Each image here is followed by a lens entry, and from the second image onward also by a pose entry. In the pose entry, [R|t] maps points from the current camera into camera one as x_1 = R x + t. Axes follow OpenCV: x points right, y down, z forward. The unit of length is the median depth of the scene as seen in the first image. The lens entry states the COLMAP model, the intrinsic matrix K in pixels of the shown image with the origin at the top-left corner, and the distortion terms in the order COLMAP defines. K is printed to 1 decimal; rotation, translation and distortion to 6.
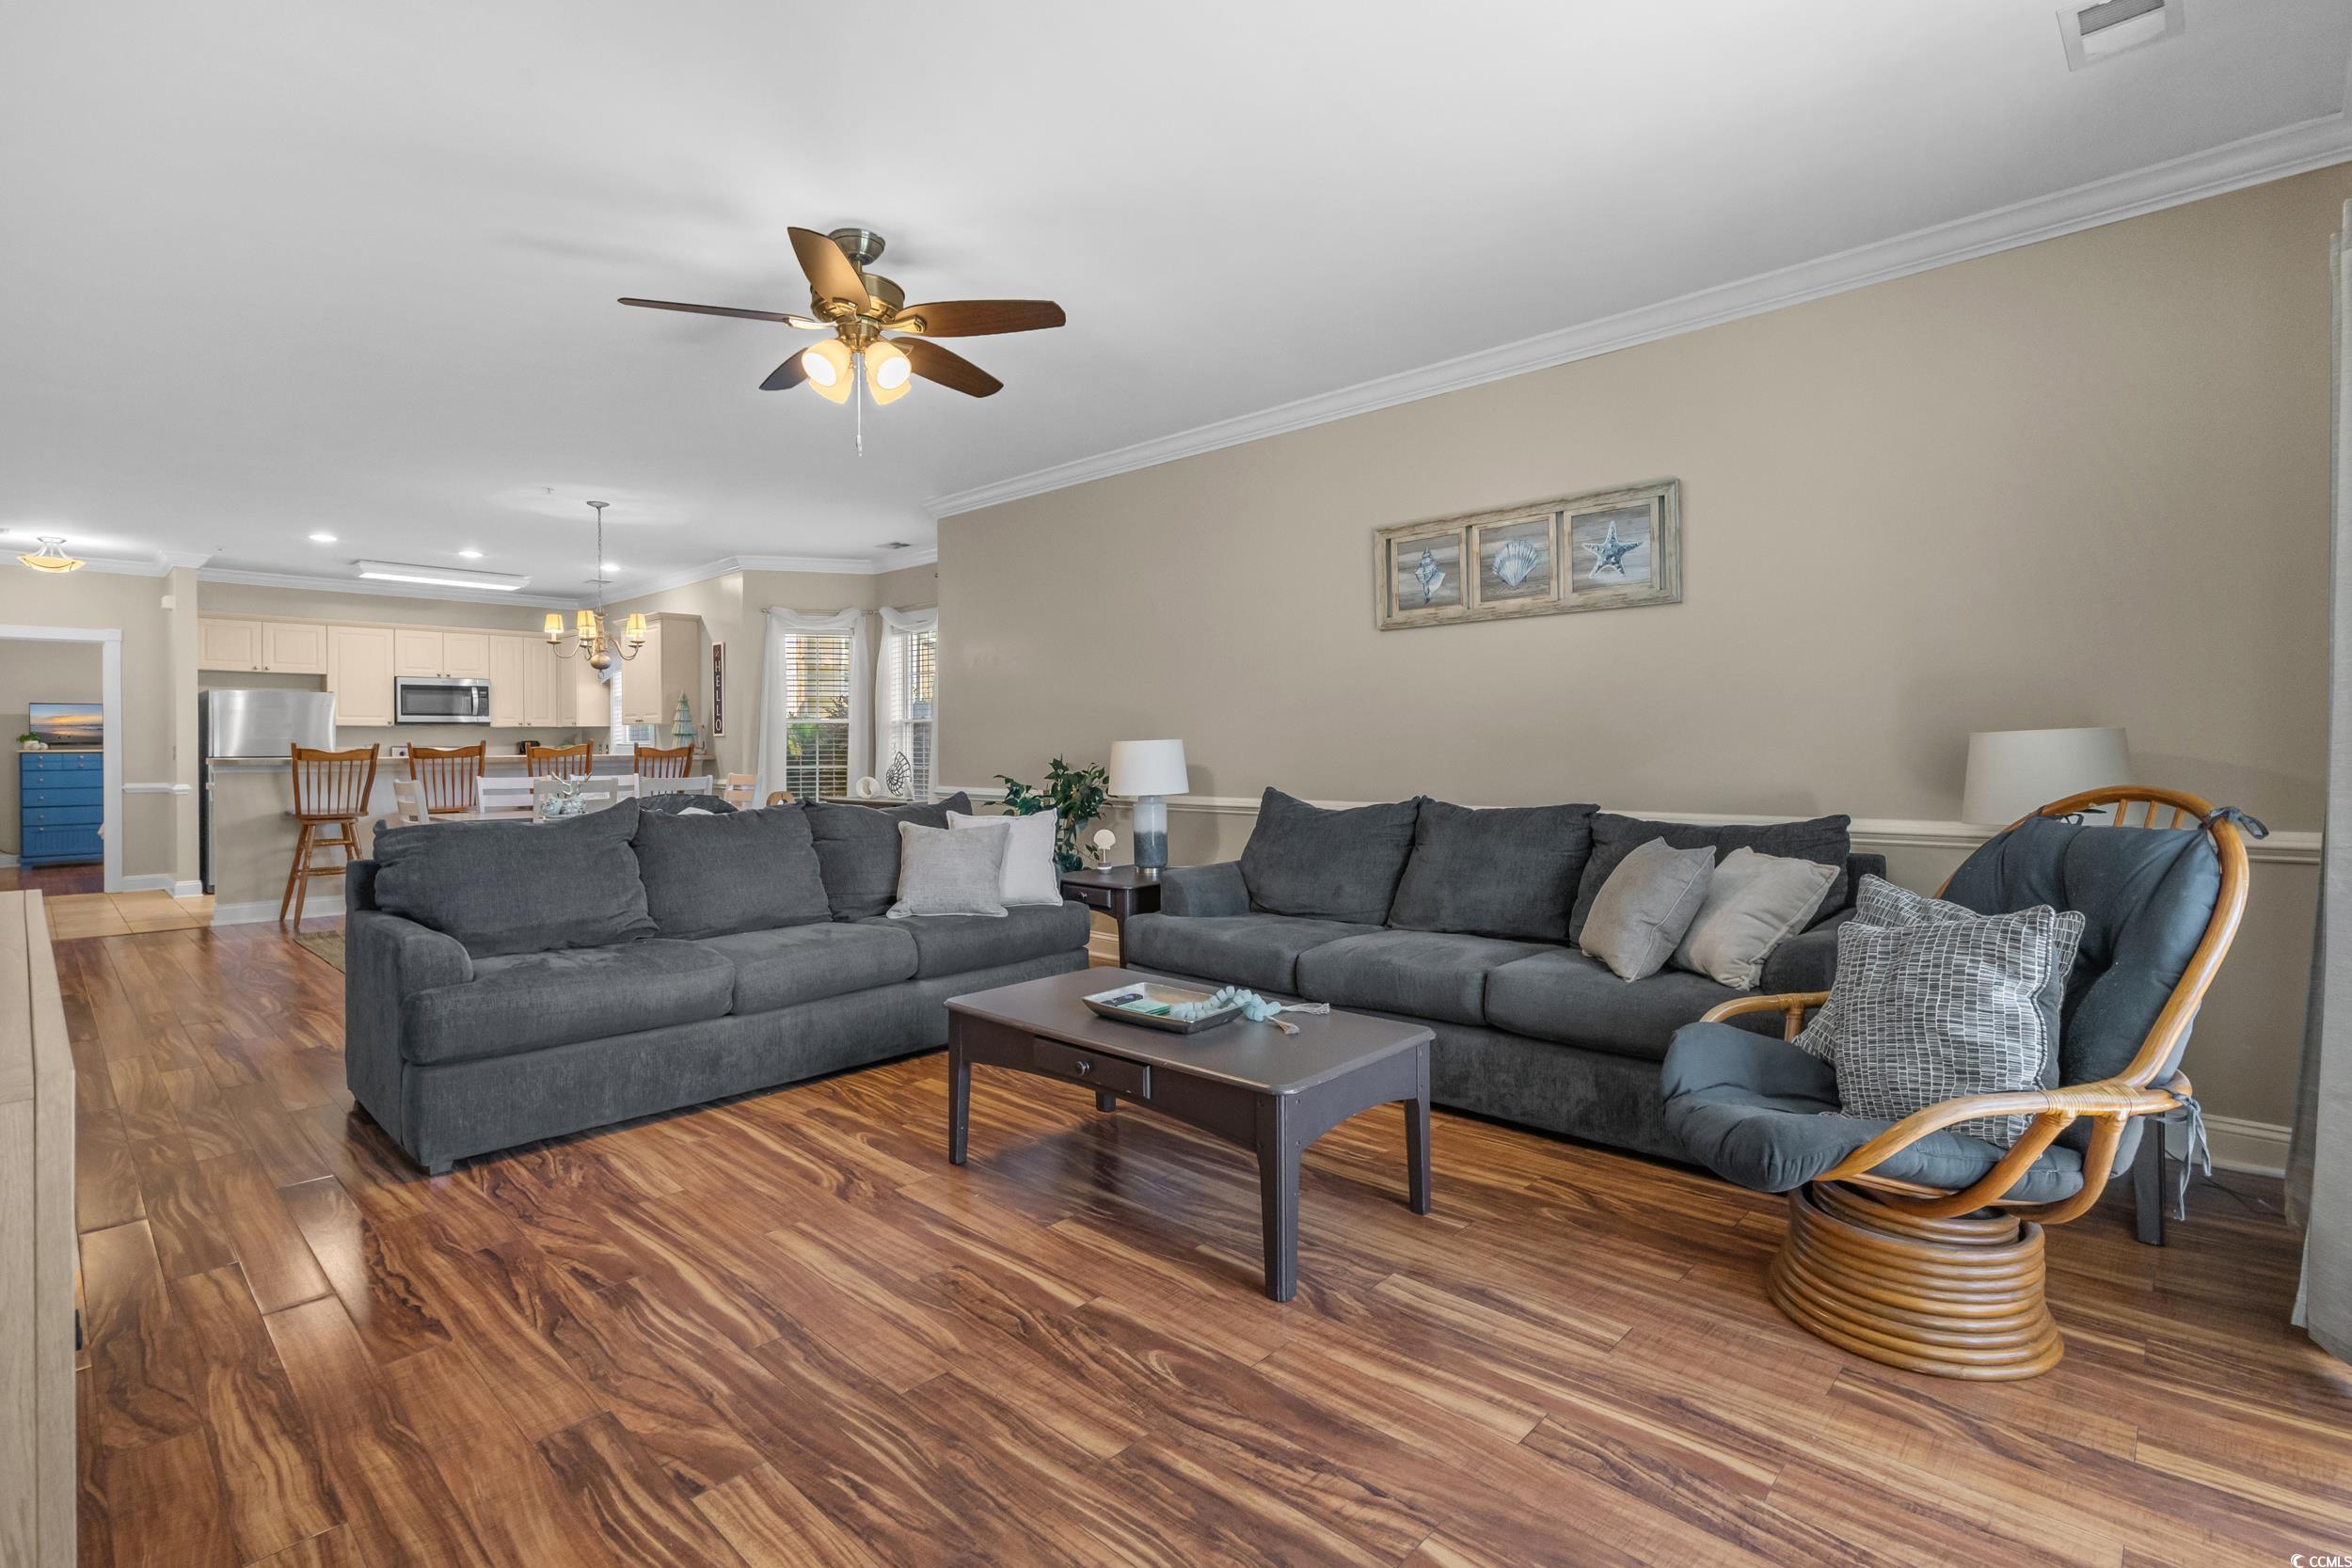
lens RADIAL K [[1104.7, 0, 1180.7], [0, 1104.7, 751.1], [0, 0, 1]] dist [0.001453, 0.001685]
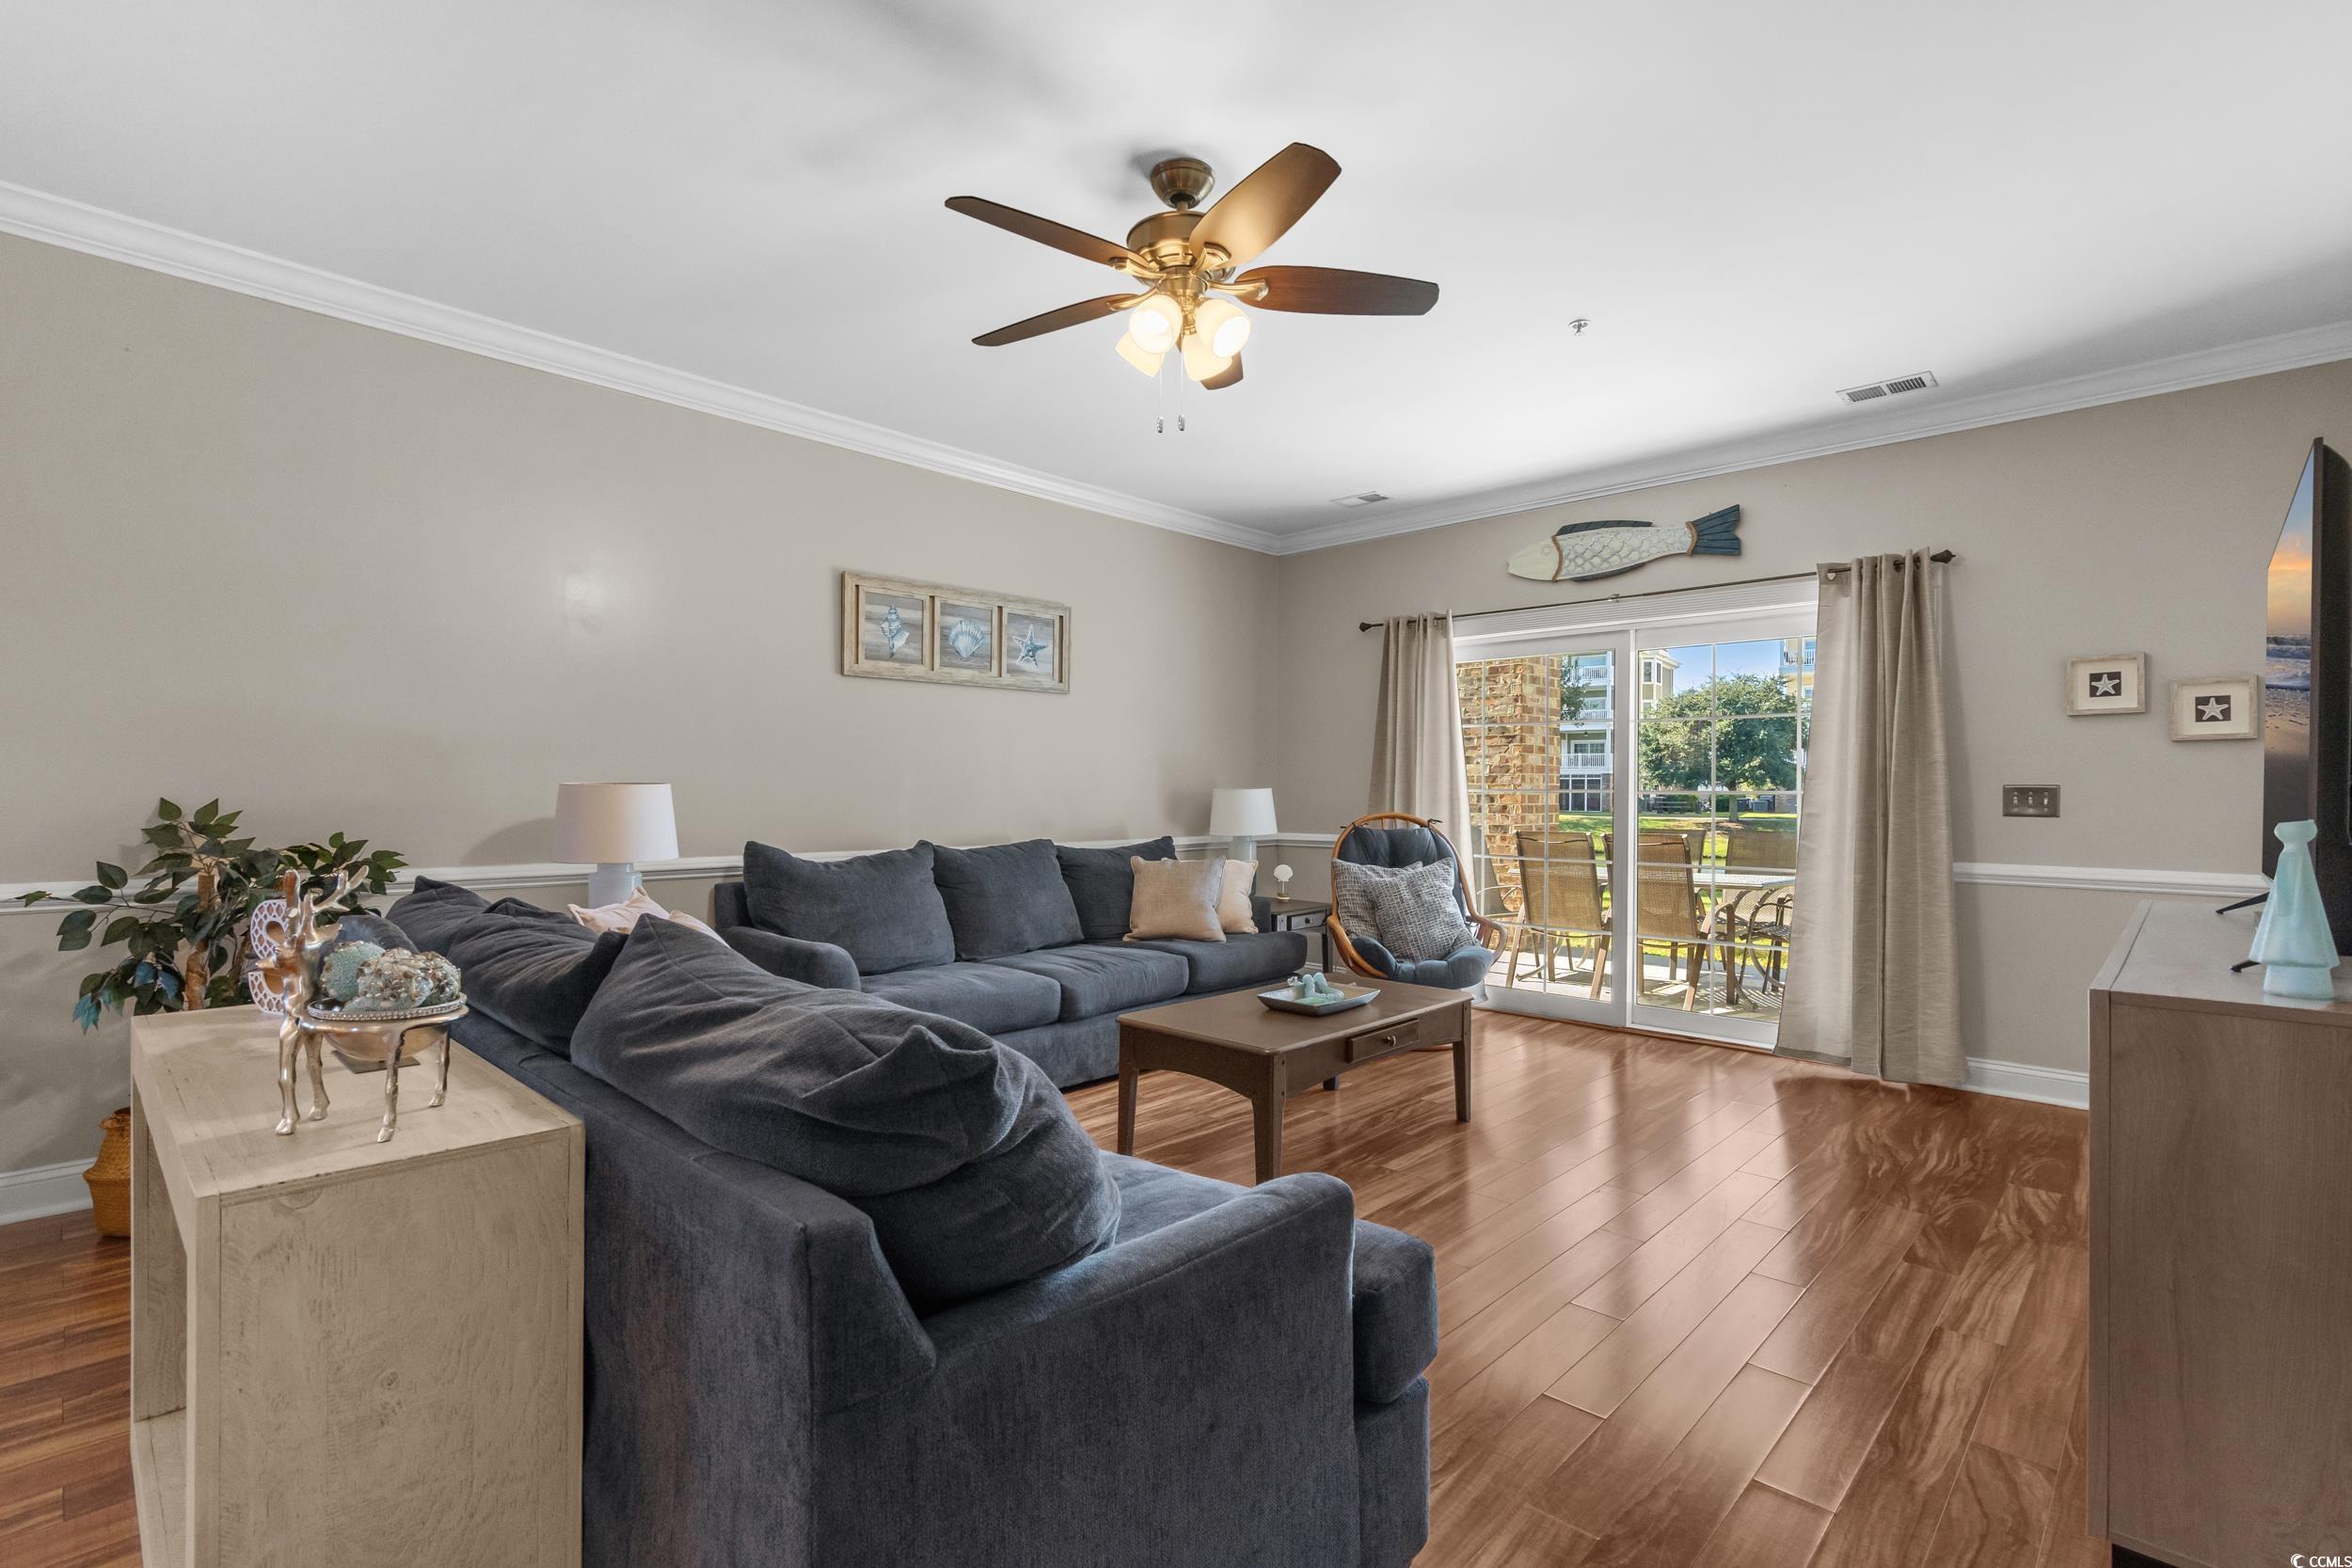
lens RADIAL K [[1076.2, 0, 1173.8], [0, 1076.2, 793.5], [0, 0, 1]] dist [-0.002655, -0.000425]
pose [[0.005480, 0.005608, 0.999969, -0.842394], [0.003267, 0.999979, -0.005626, 0.001858], [-0.999980, 0.003297, 0.005462, 0.772555]]
